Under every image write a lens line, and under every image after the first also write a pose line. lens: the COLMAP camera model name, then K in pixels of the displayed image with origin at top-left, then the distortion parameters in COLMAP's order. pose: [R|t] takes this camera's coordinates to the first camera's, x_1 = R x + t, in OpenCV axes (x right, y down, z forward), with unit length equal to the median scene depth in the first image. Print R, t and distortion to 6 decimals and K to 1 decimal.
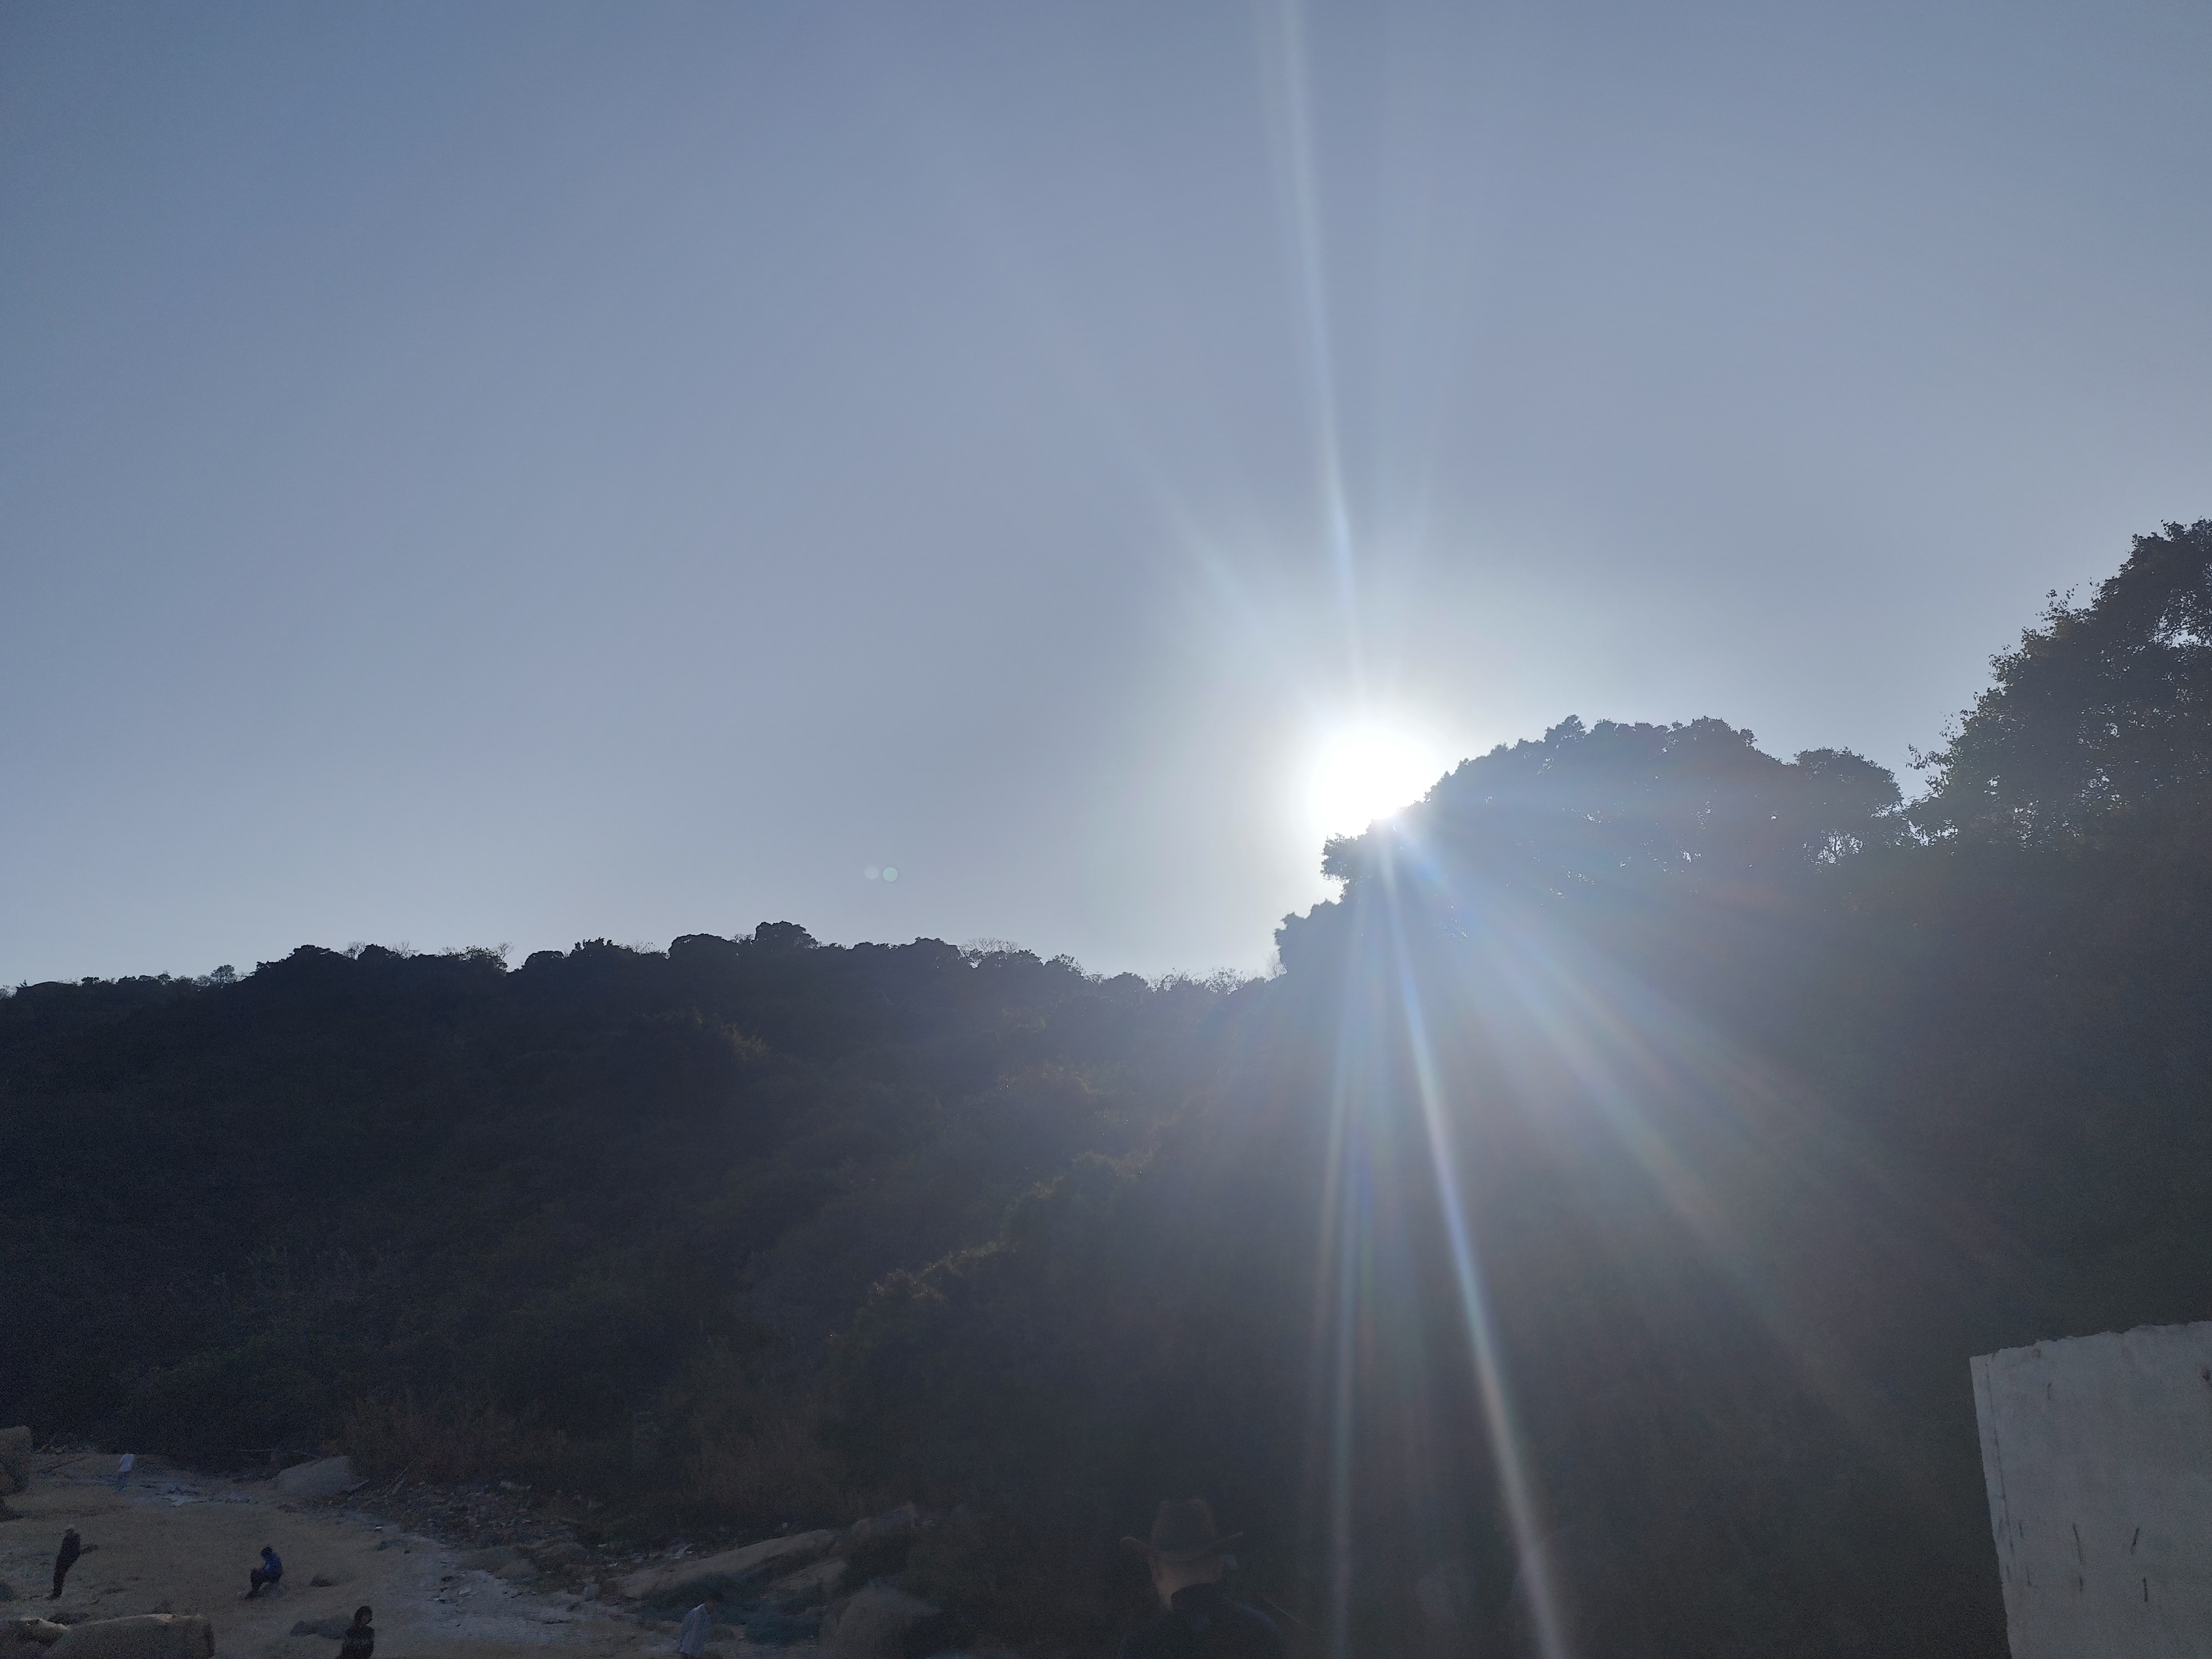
lens RADIAL K [[1596.0, 0, 1099.0], [0, 1596.0, 836.7], [0, 0, 1]] dist [0.041308, -0.003393]
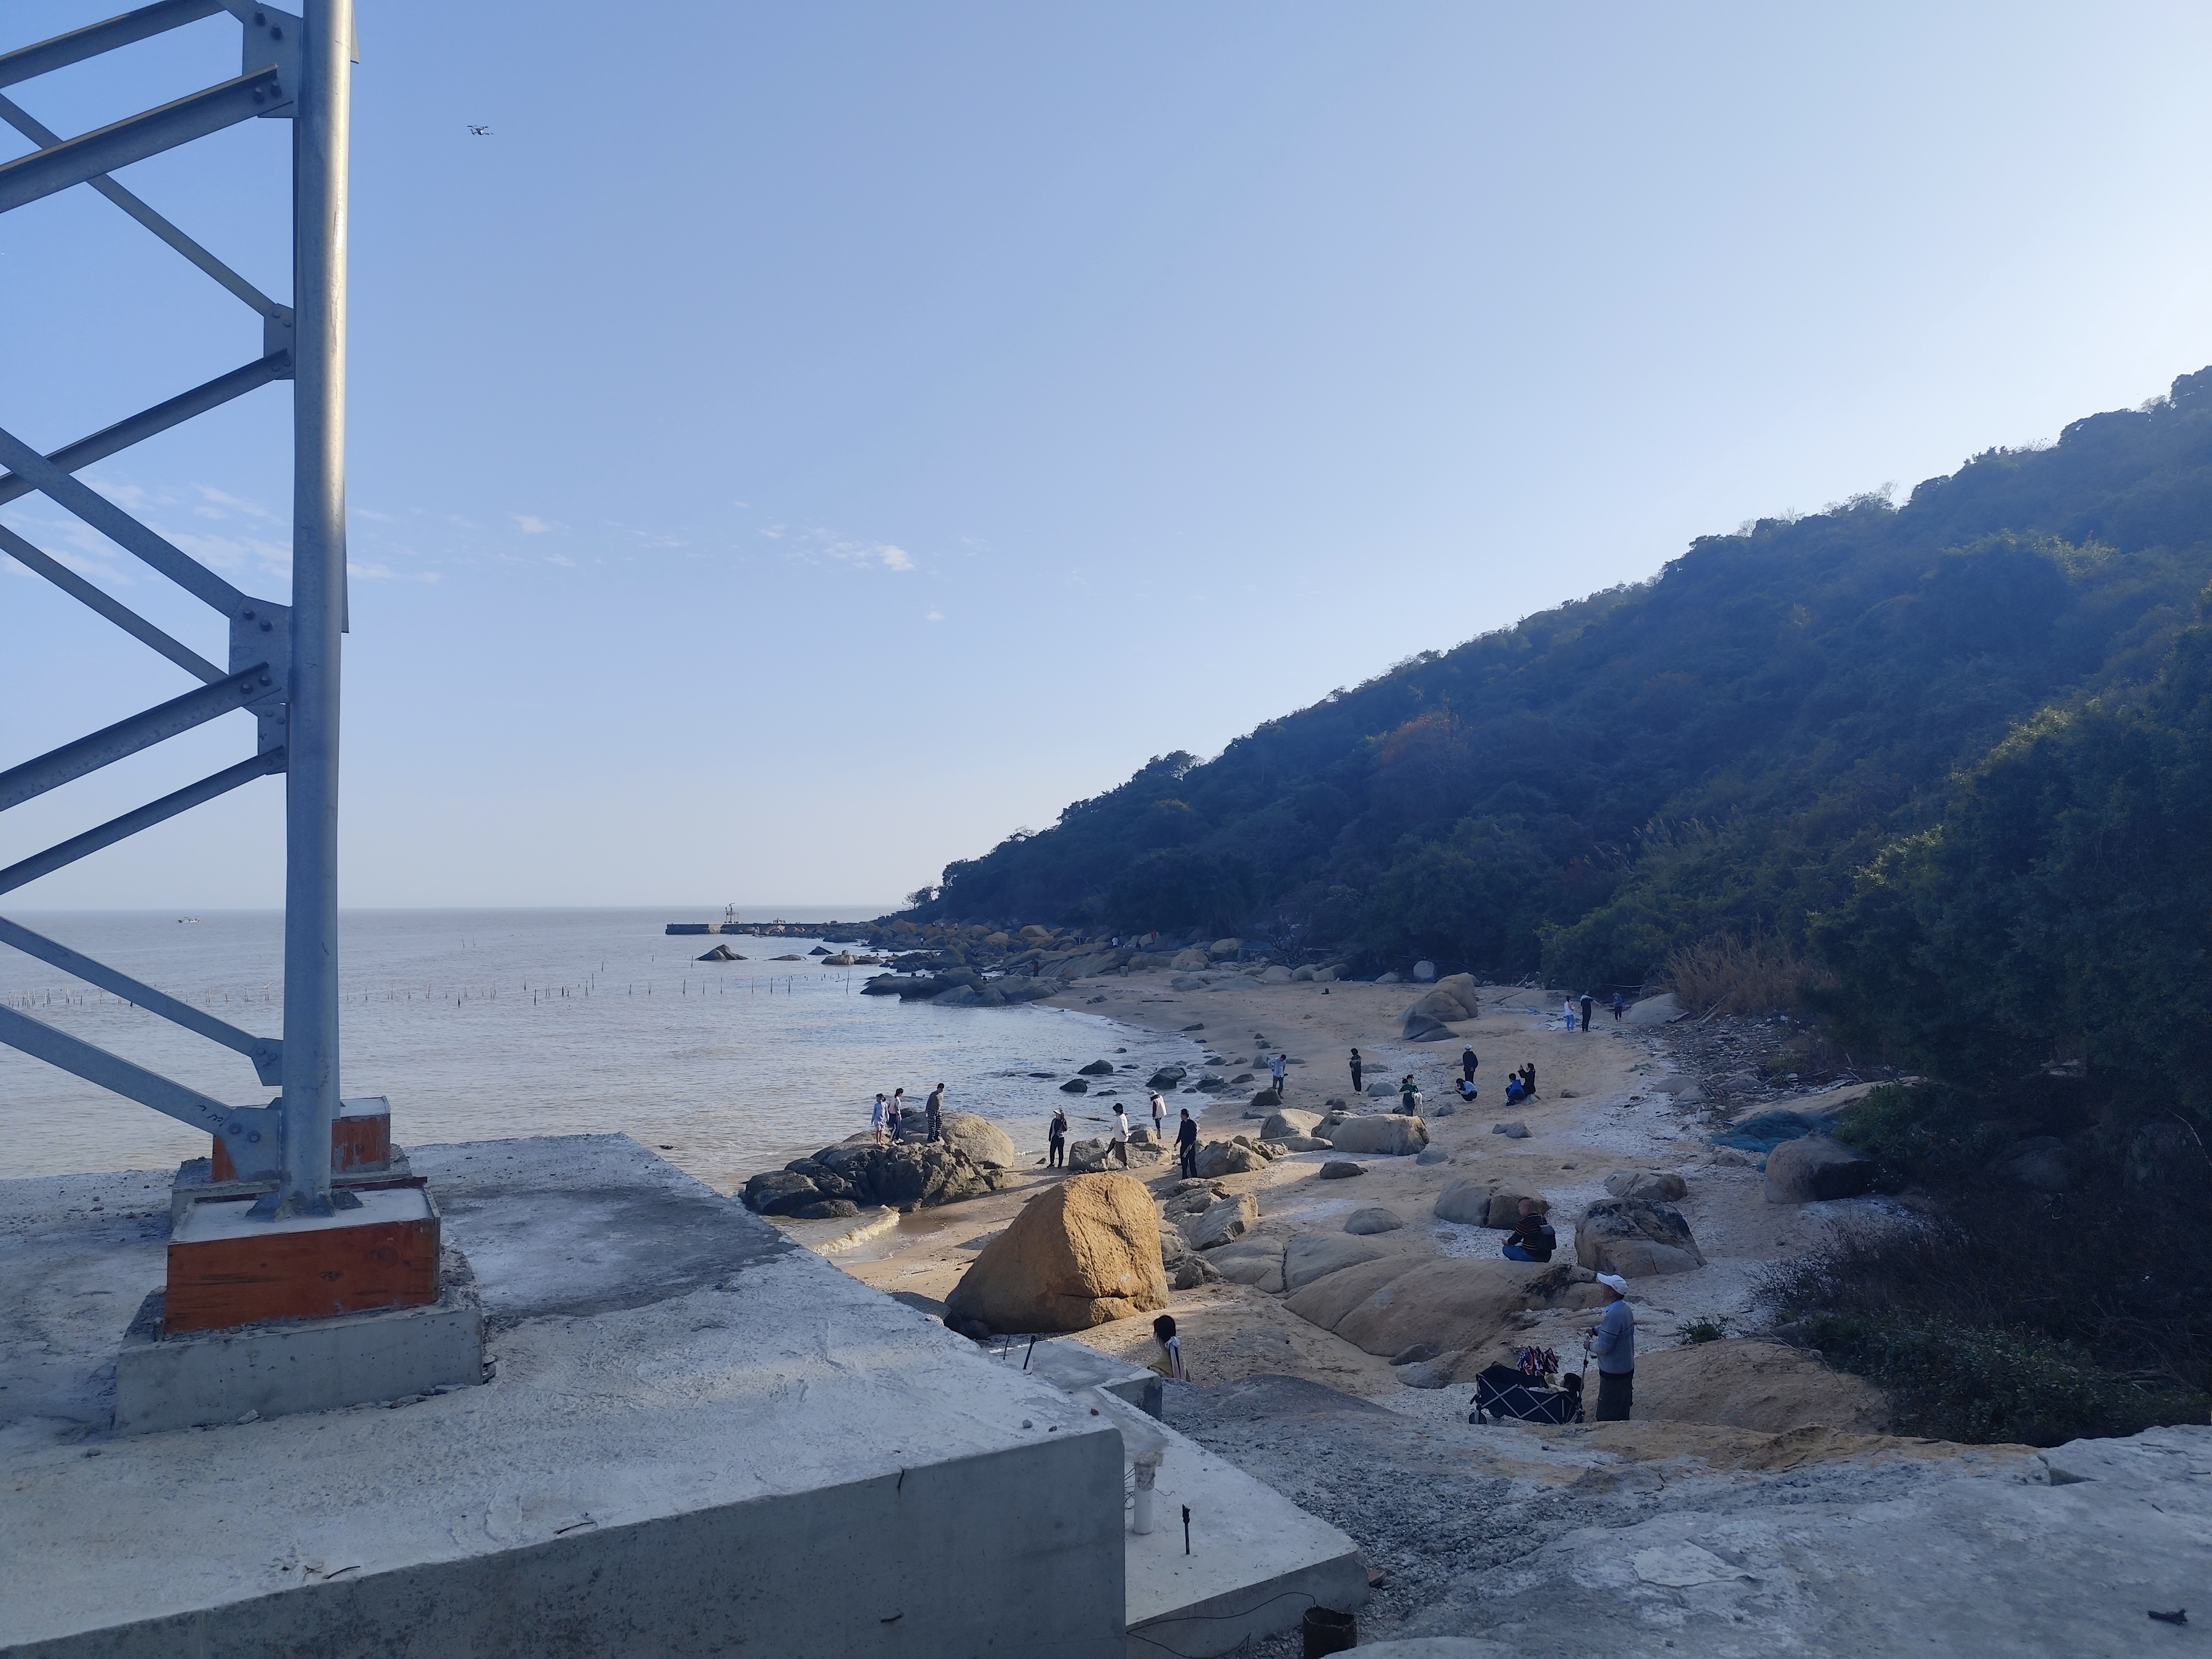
lens RADIAL K [[1596.0, 0, 1099.0], [0, 1596.0, 836.7], [0, 0, 1]] dist [0.041308, -0.003393]
pose [[0.561480, -0.086961, -0.822908, 0.201662], [0.324811, 0.937810, 0.122519, -0.009767], [0.761077, -0.336082, 0.554807, 0.031495]]
